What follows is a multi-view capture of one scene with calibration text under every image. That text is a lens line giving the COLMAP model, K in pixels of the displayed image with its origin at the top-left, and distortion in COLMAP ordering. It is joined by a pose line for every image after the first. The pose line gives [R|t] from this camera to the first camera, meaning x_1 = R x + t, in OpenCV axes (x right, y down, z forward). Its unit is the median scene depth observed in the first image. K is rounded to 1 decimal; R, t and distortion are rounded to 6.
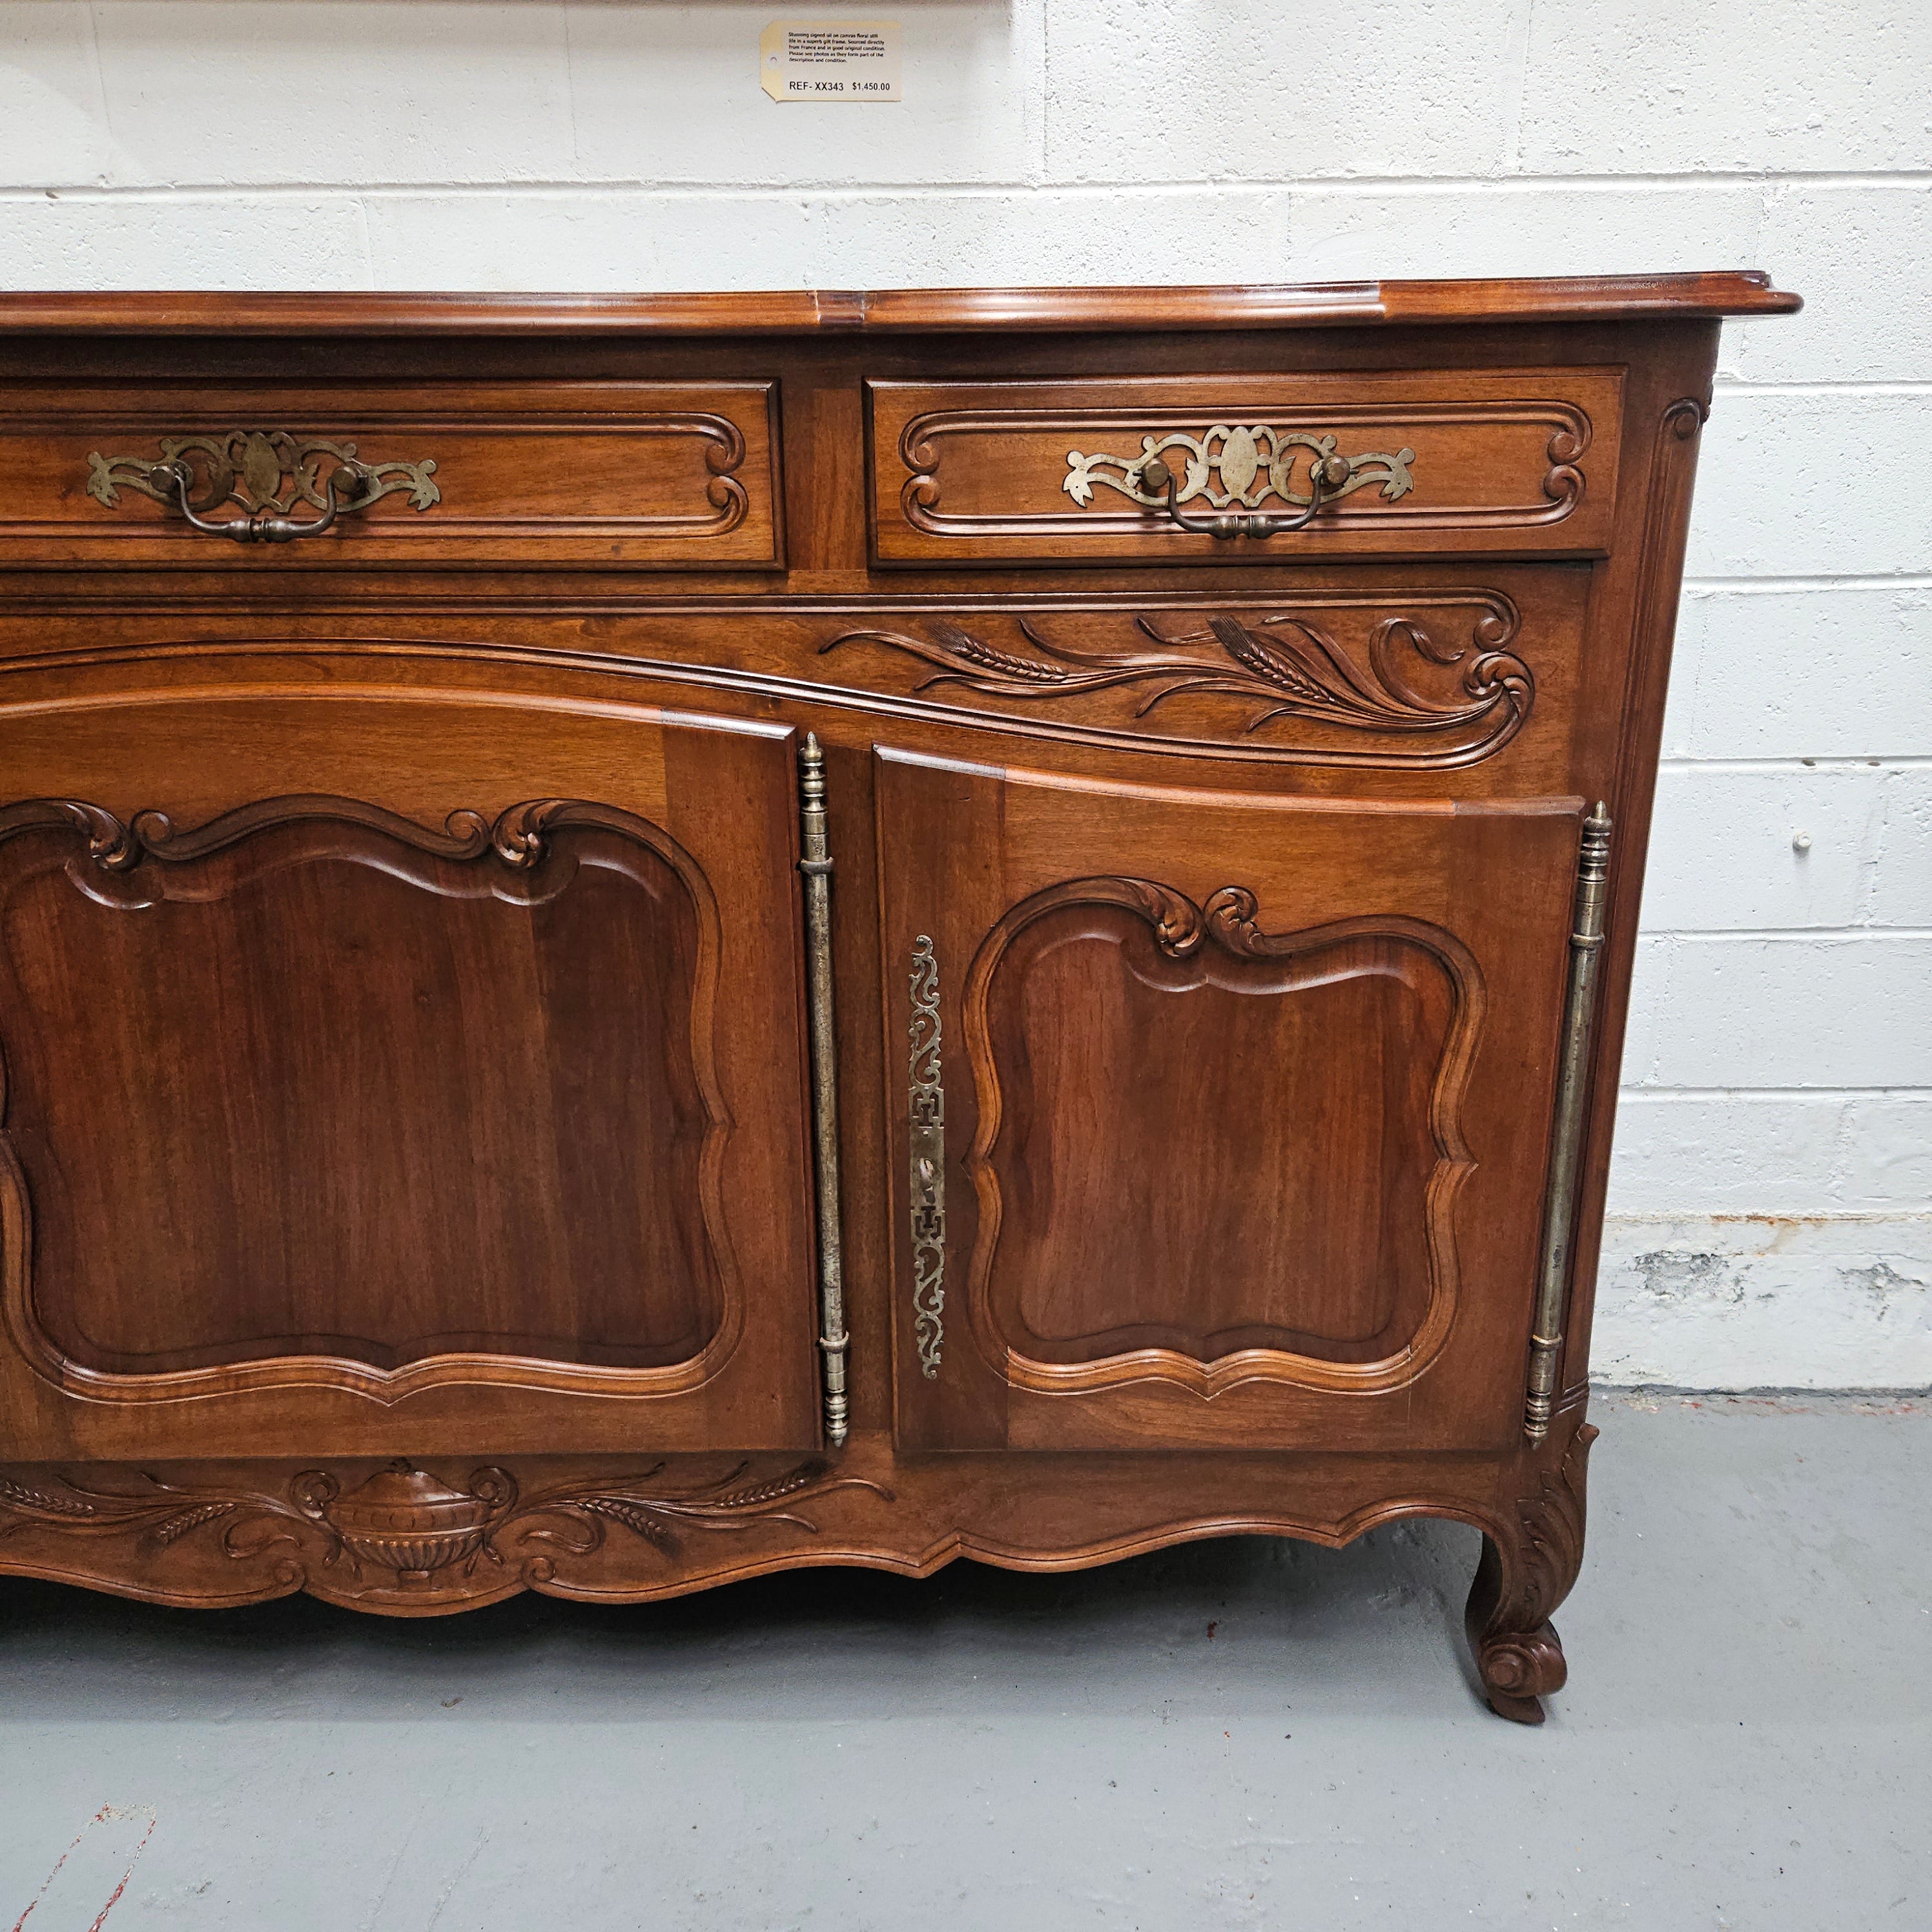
lens RADIAL K [[1722.8, 0, 973.7], [0, 1722.8, 976.8], [0, 0, 1]] dist [0.079078, -0.072596]
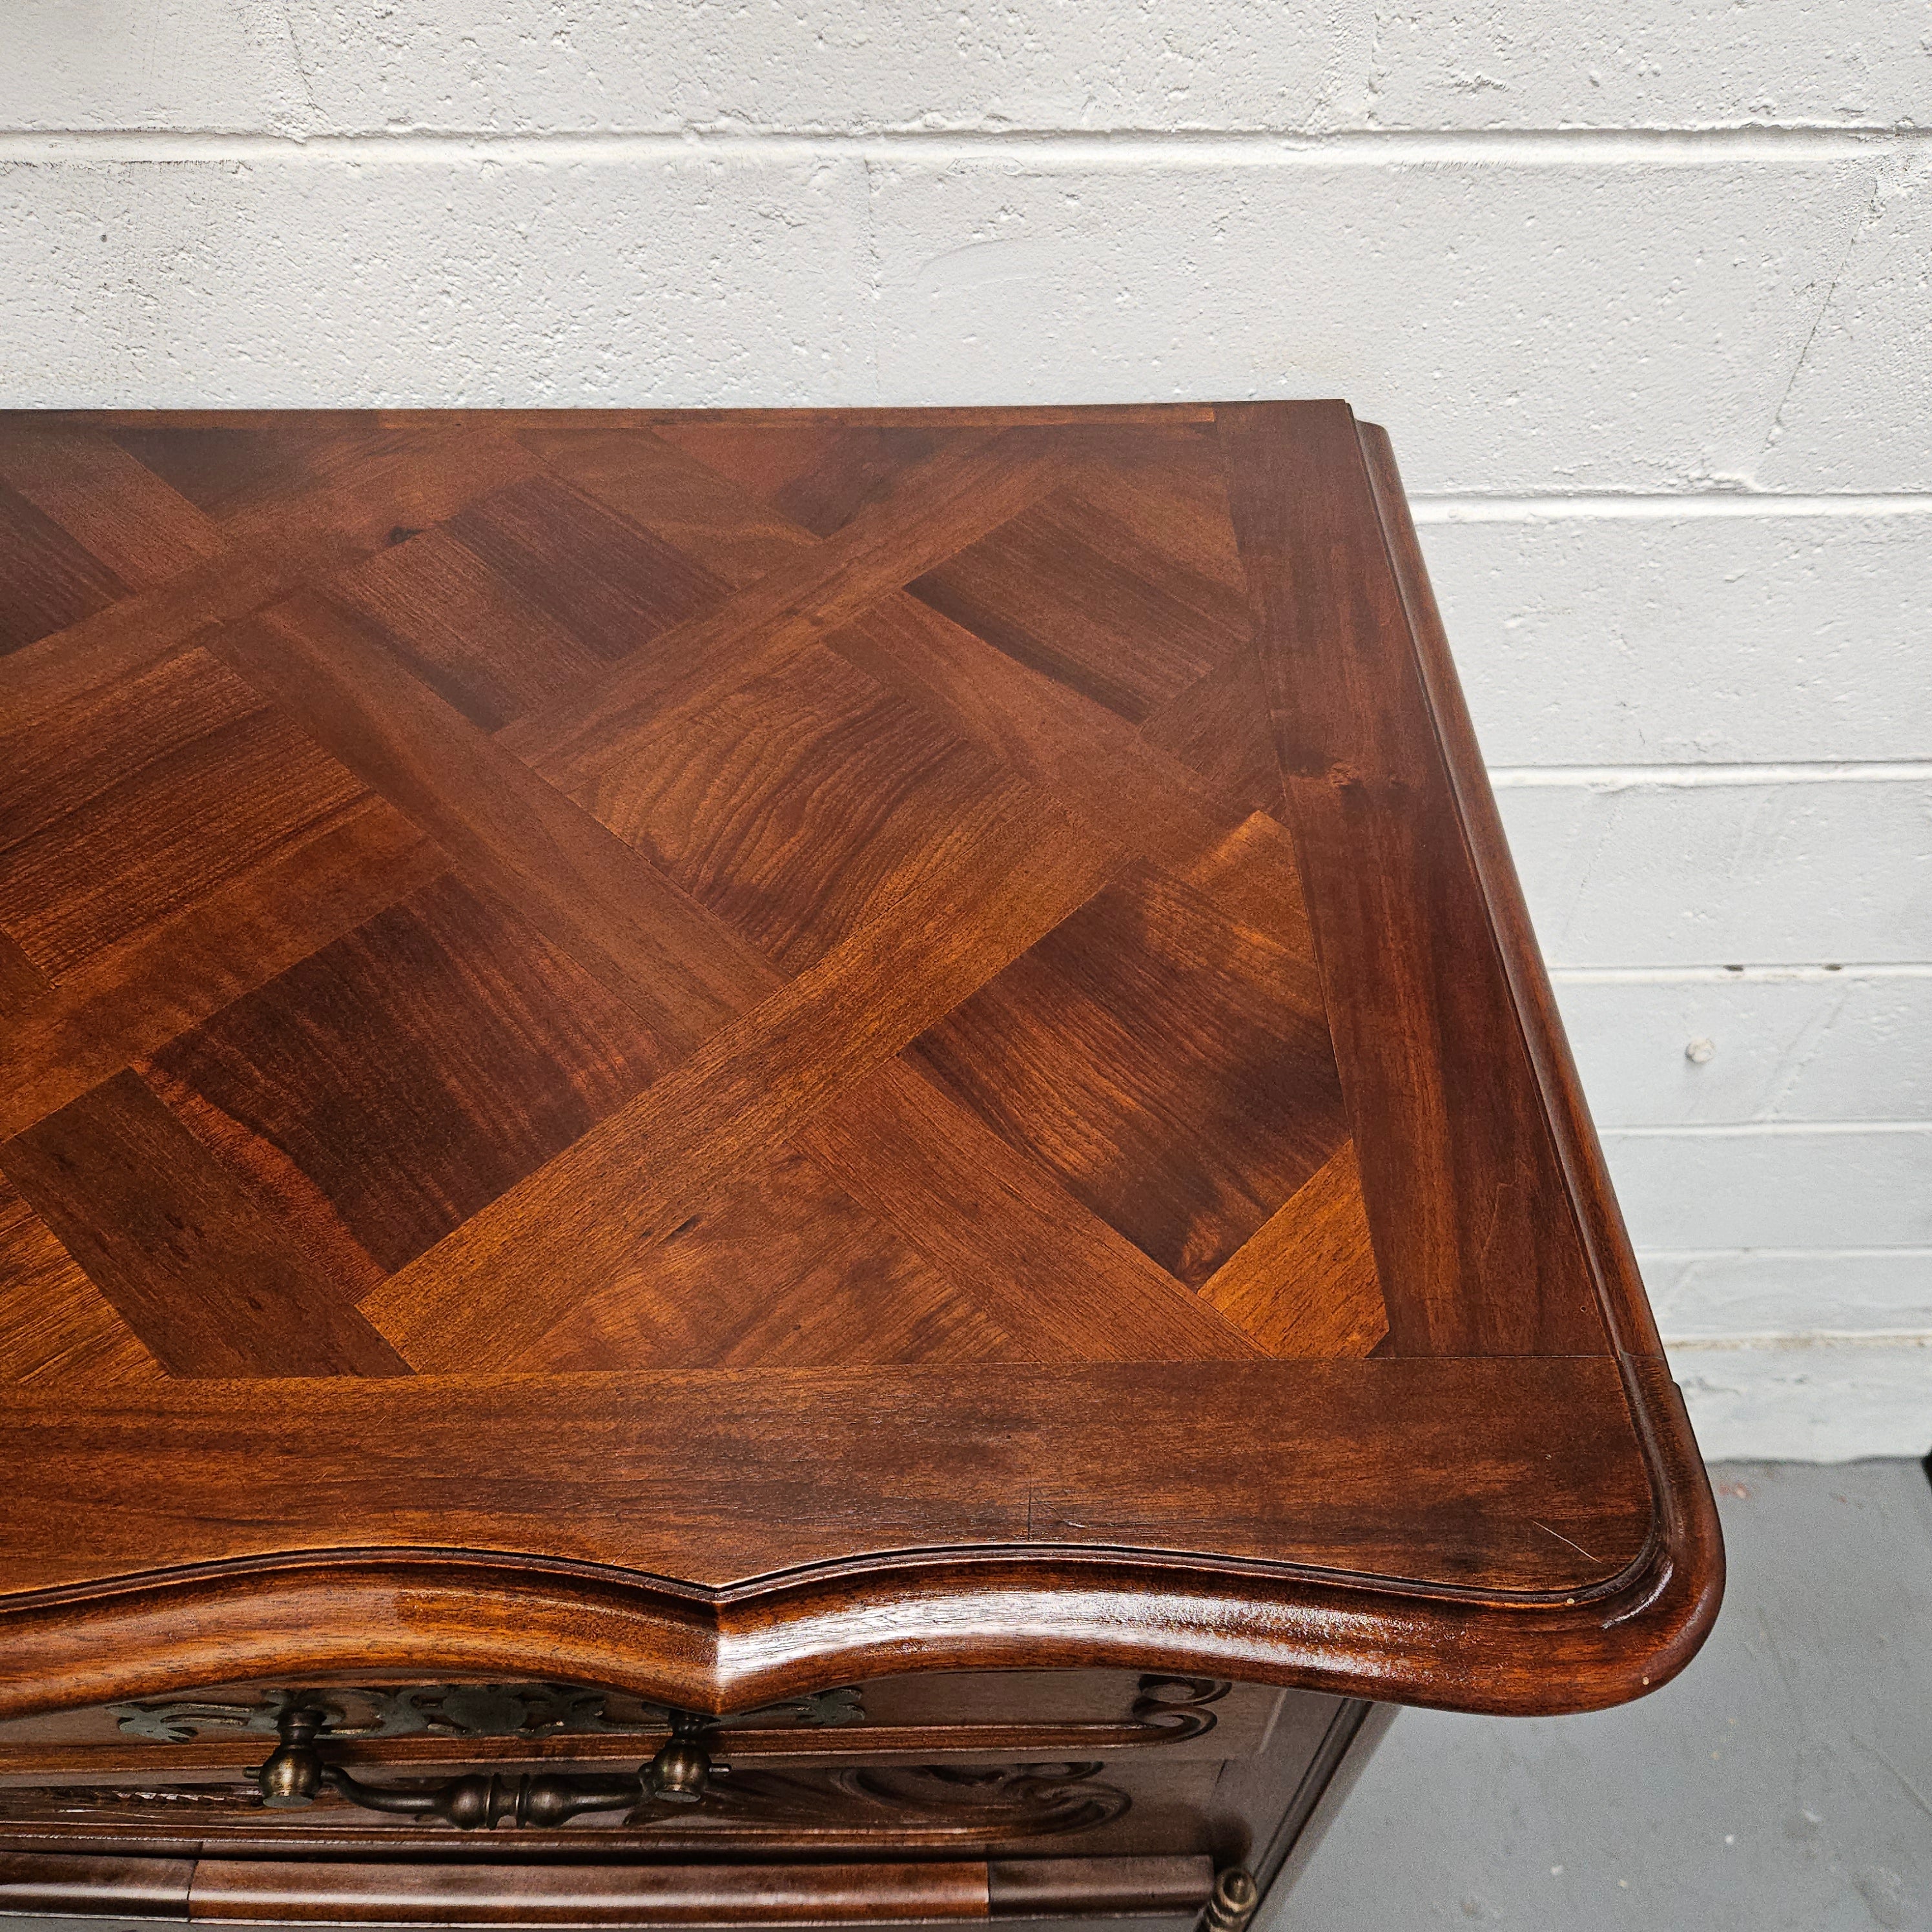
lens RADIAL K [[1732.2, 0, 968.7], [0, 1732.2, 966.9], [0, 0, 1]] dist [0.067881, -0.066159]
pose [[0.999600, -0.008814, 0.026865, 0.217216], [-0.006442, 0.854182, 0.519934, -0.569700], [-0.027530, -0.519899, 0.853784, 0.560339]]
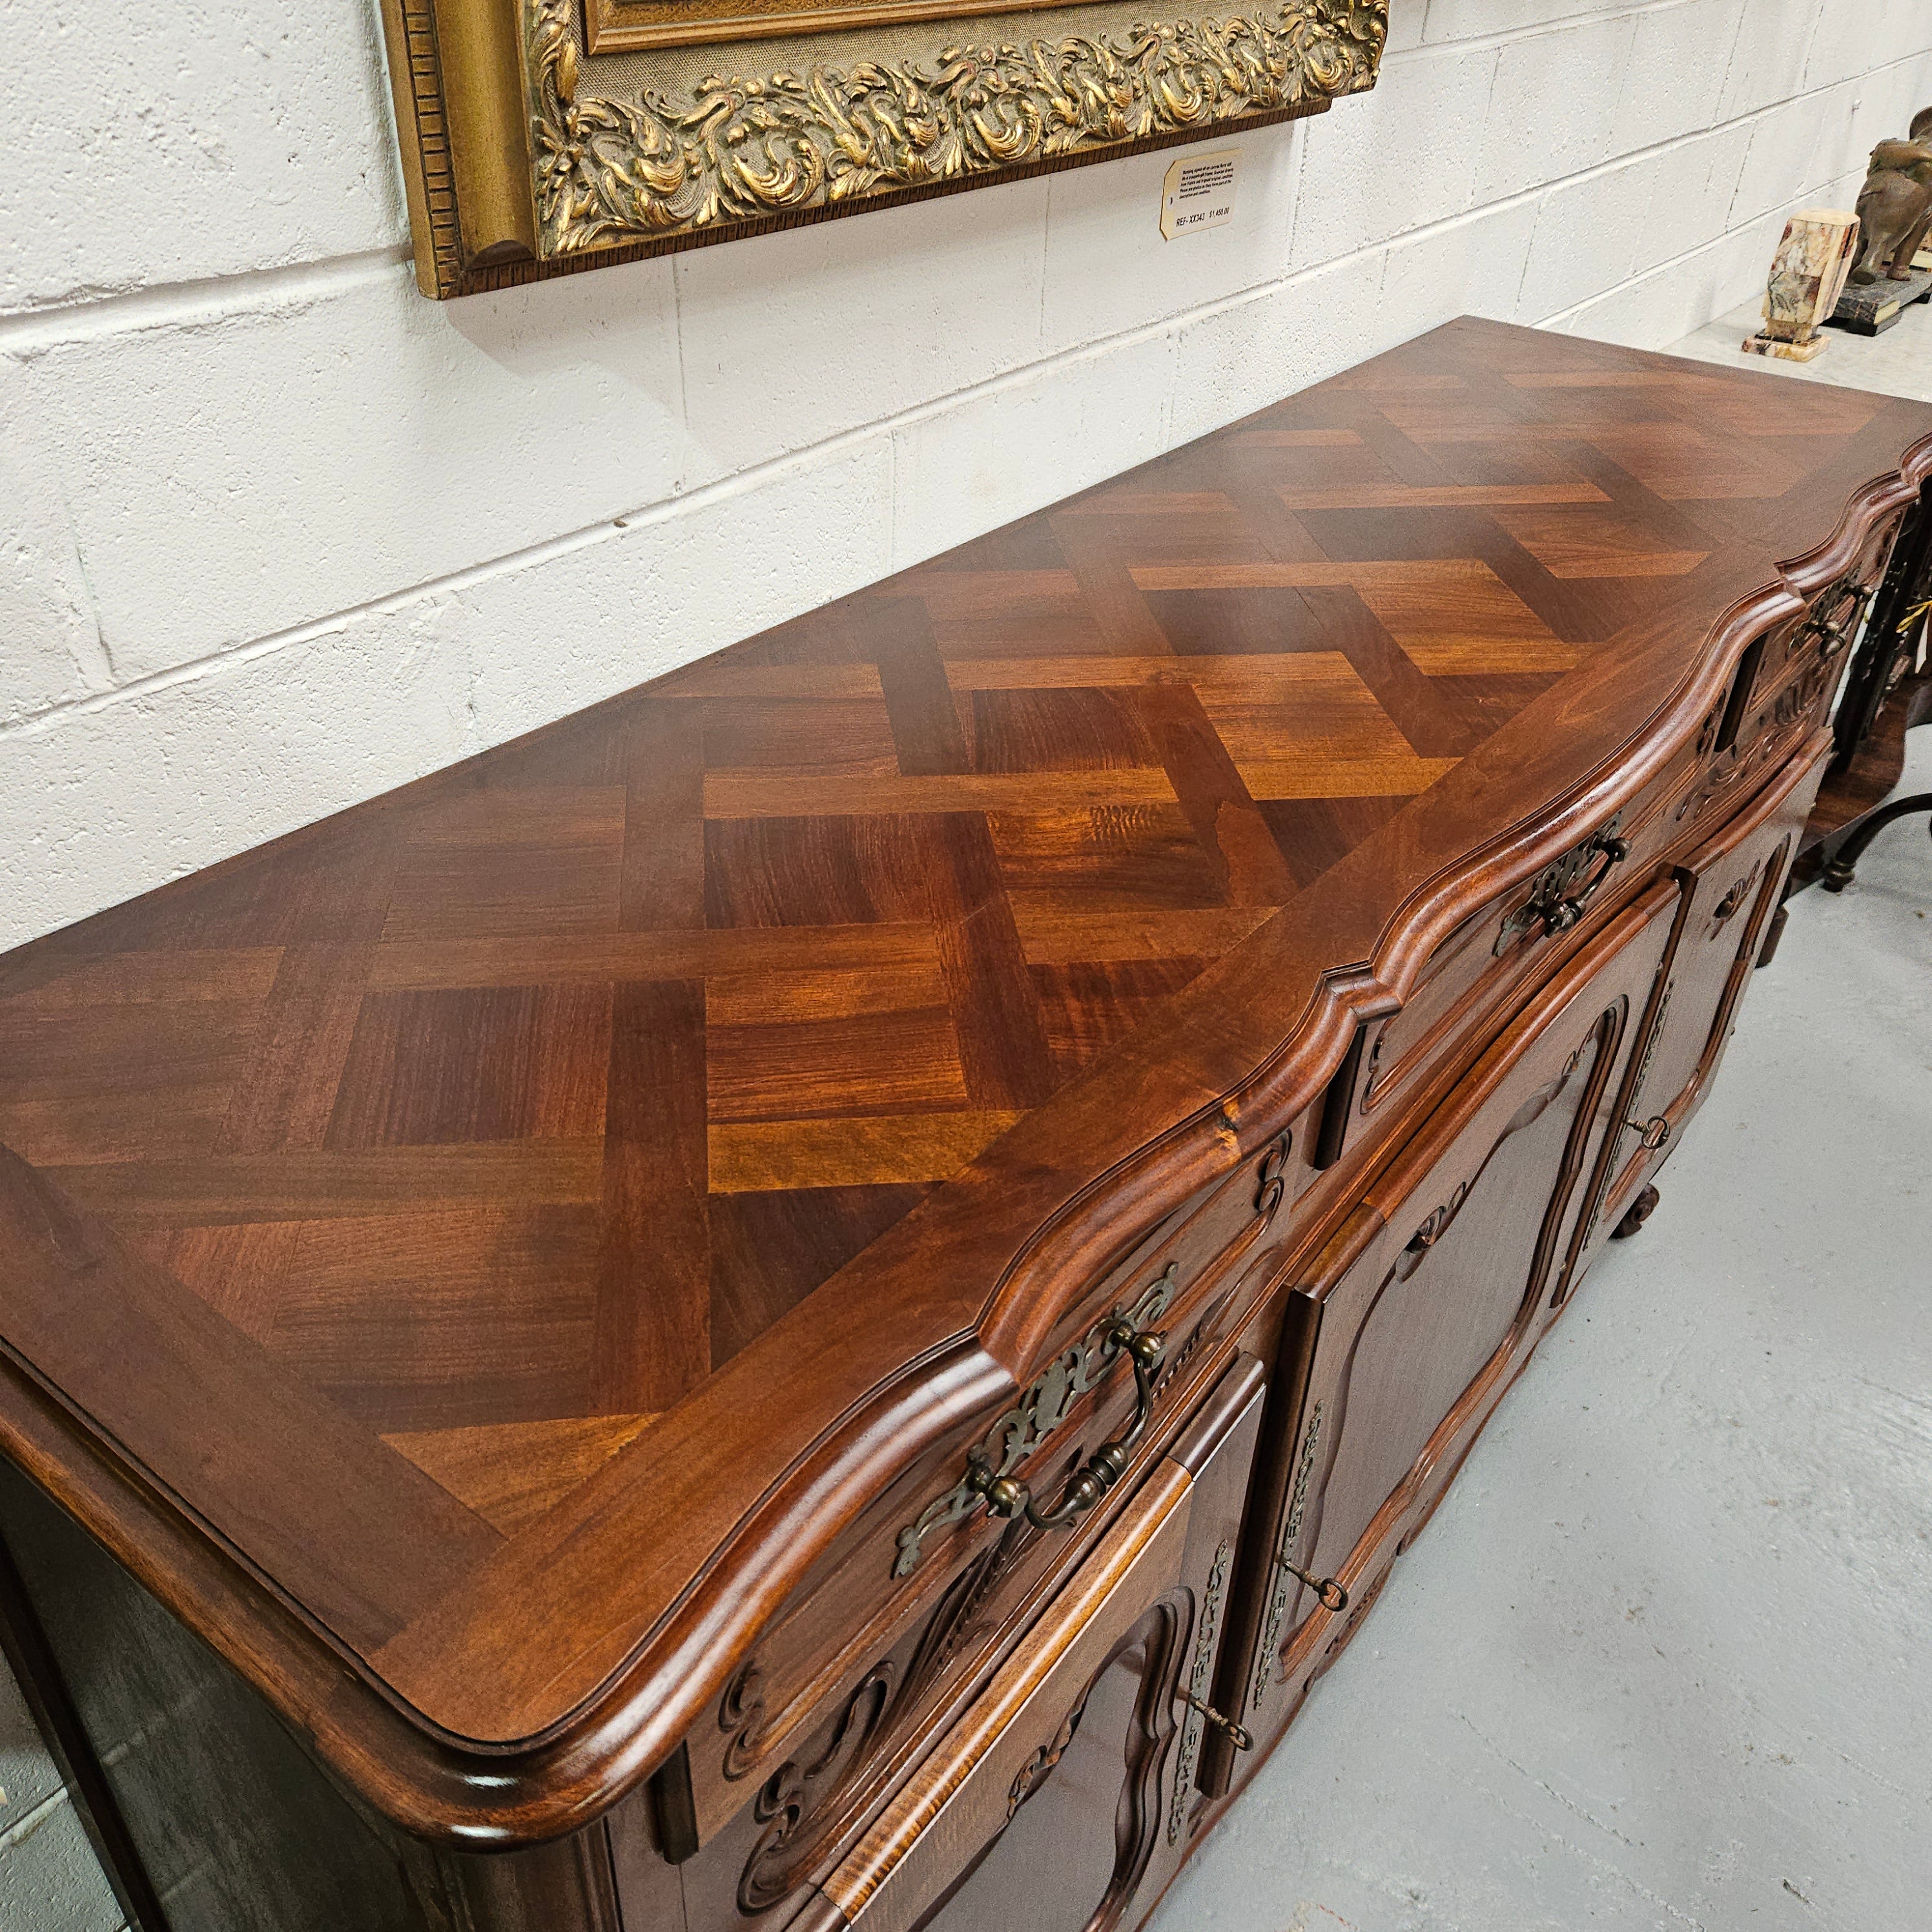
lens RADIAL K [[1732.2, 0, 954.5], [0, 1732.2, 986.1], [0, 0, 1]] dist [0.067881, -0.066159]
pose [[0.607655, -0.431926, 0.666480, -1.128001], [0.217017, 0.897548, 0.383811, -0.584942], [-0.763976, -0.088587, 0.639135, 0.473929]]
